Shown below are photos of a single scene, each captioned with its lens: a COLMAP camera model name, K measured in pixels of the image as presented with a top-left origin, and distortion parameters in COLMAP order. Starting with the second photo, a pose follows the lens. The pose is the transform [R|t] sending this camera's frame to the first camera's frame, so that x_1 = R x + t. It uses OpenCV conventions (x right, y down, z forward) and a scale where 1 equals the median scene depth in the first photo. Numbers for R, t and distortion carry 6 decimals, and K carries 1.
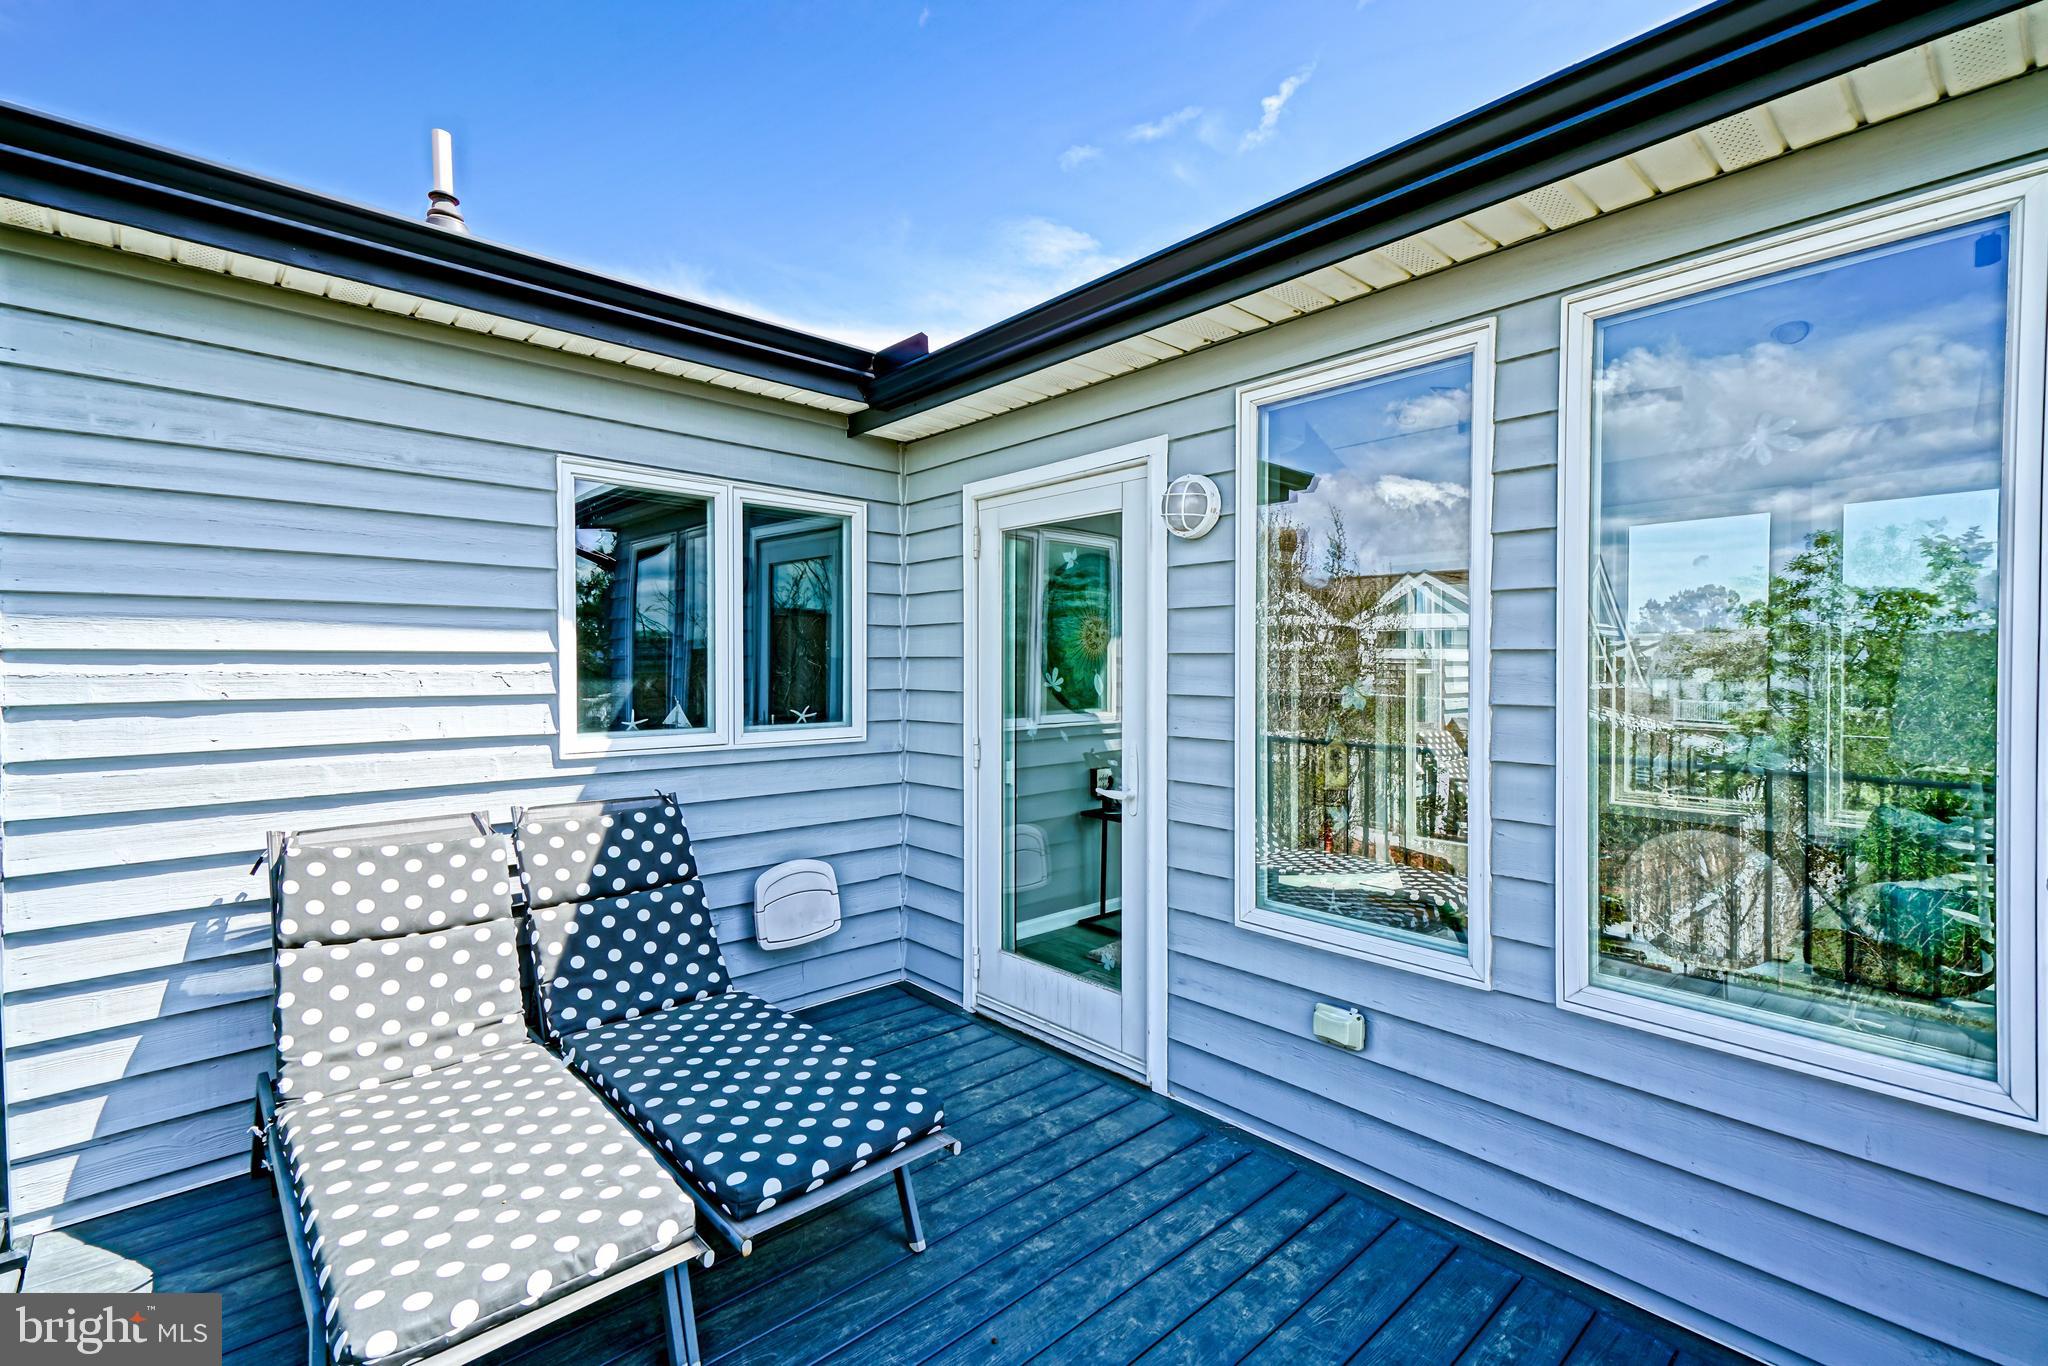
lens RADIAL K [[884.6, 0, 1020.3], [0, 884.6, 676.3], [0, 0, 1]] dist [0.004843, 0.000801]
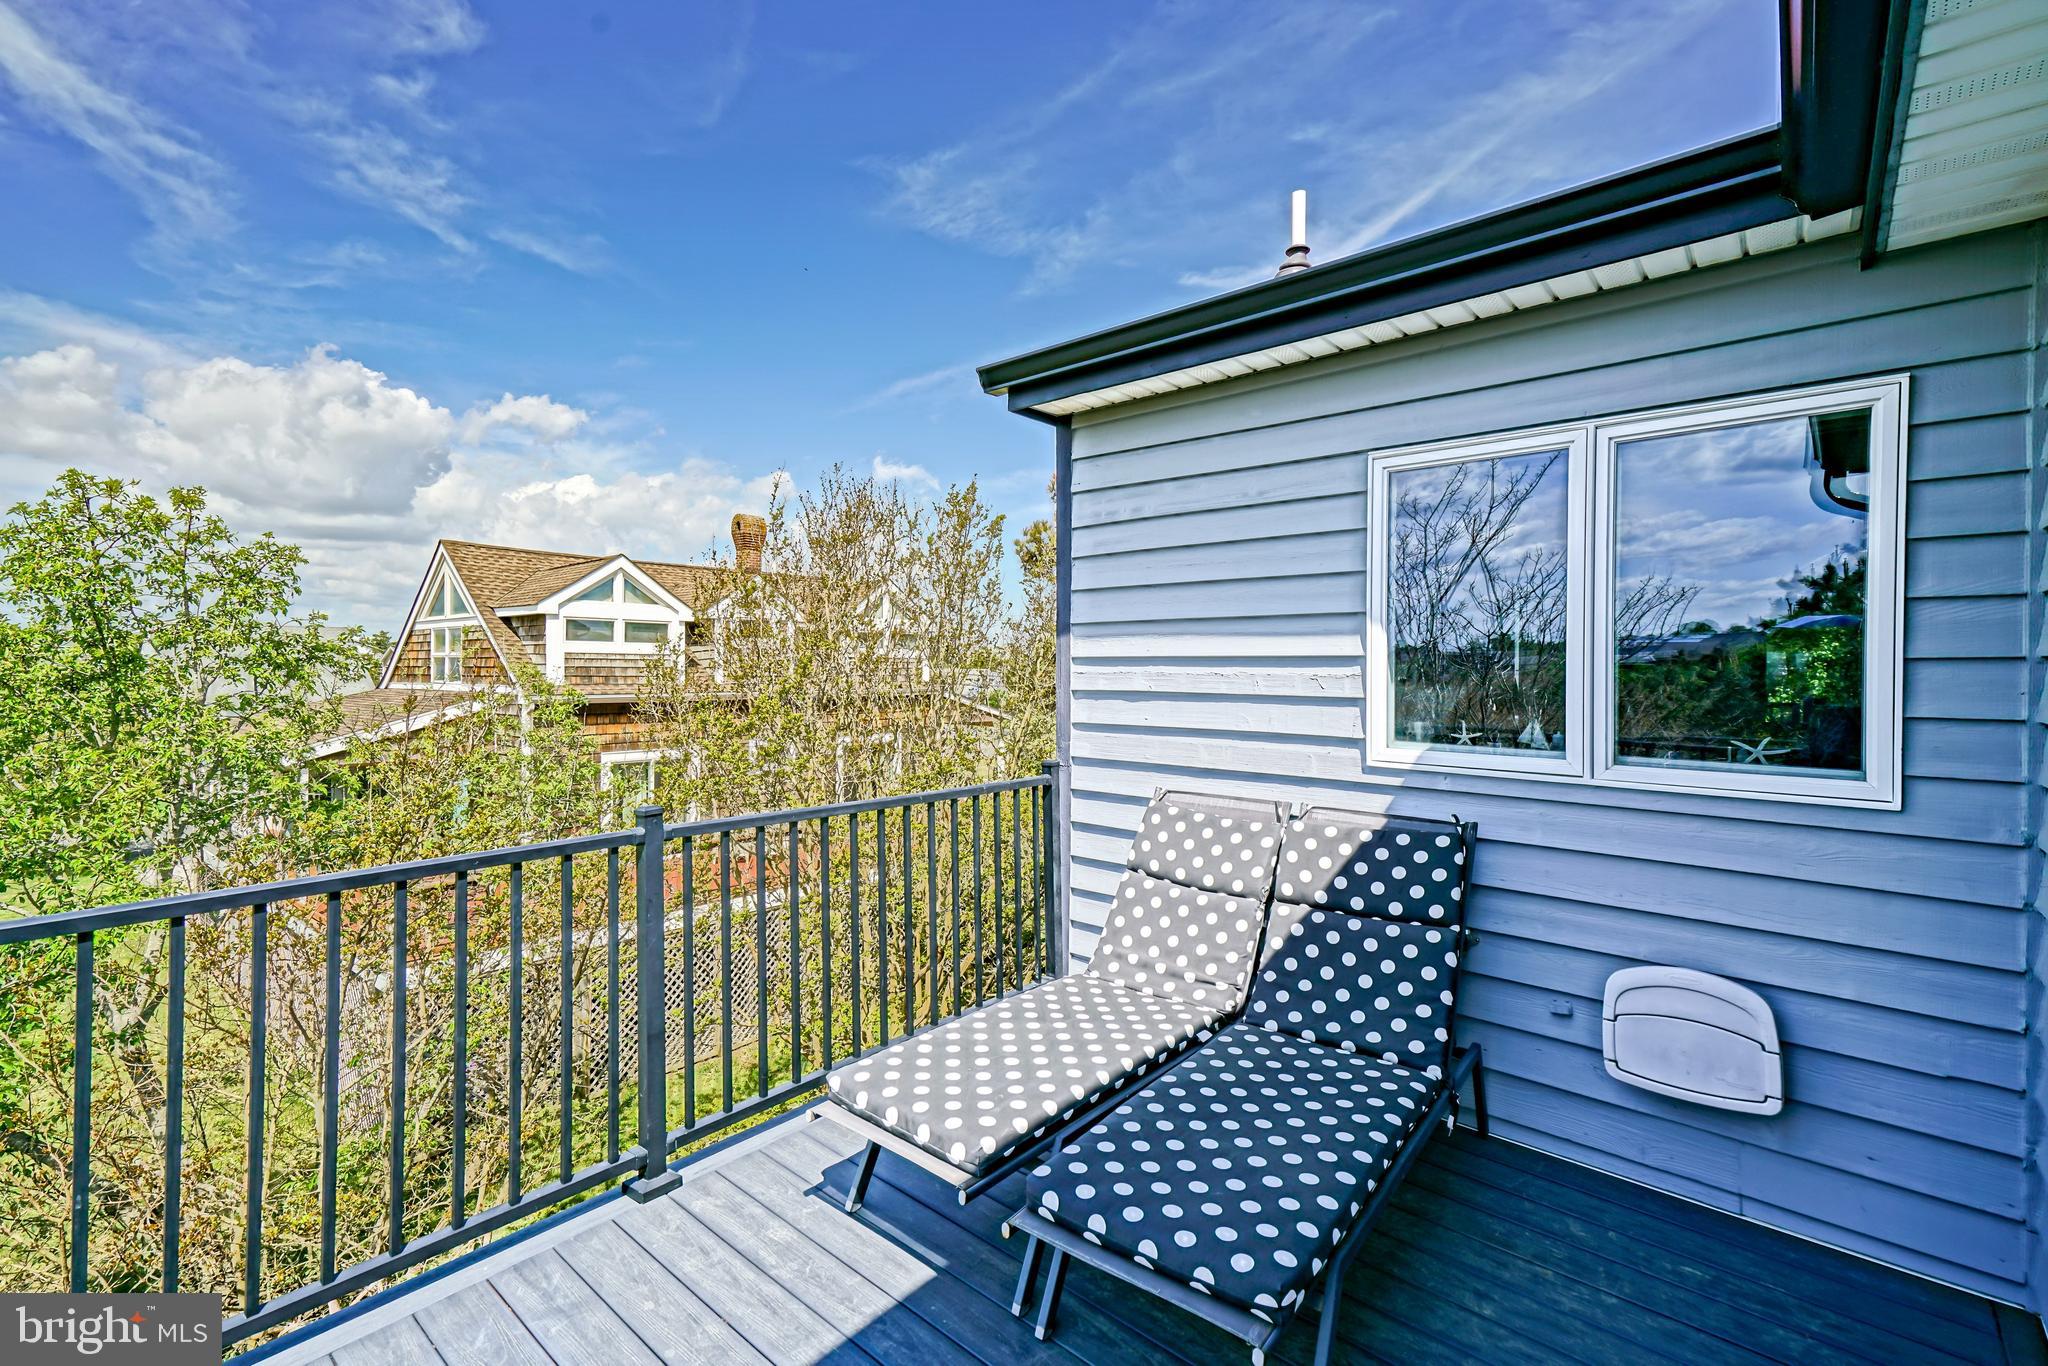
lens RADIAL K [[896.1, 0, 1012.8], [0, 896.1, 677.8], [0, 0, 1]] dist [0.000590, 0.000308]
pose [[0.105409, 0.015351, -0.994310, 0.442728], [-0.016714, 0.999767, 0.013663, -0.009767], [0.994288, 0.015179, 0.105641, 0.534028]]
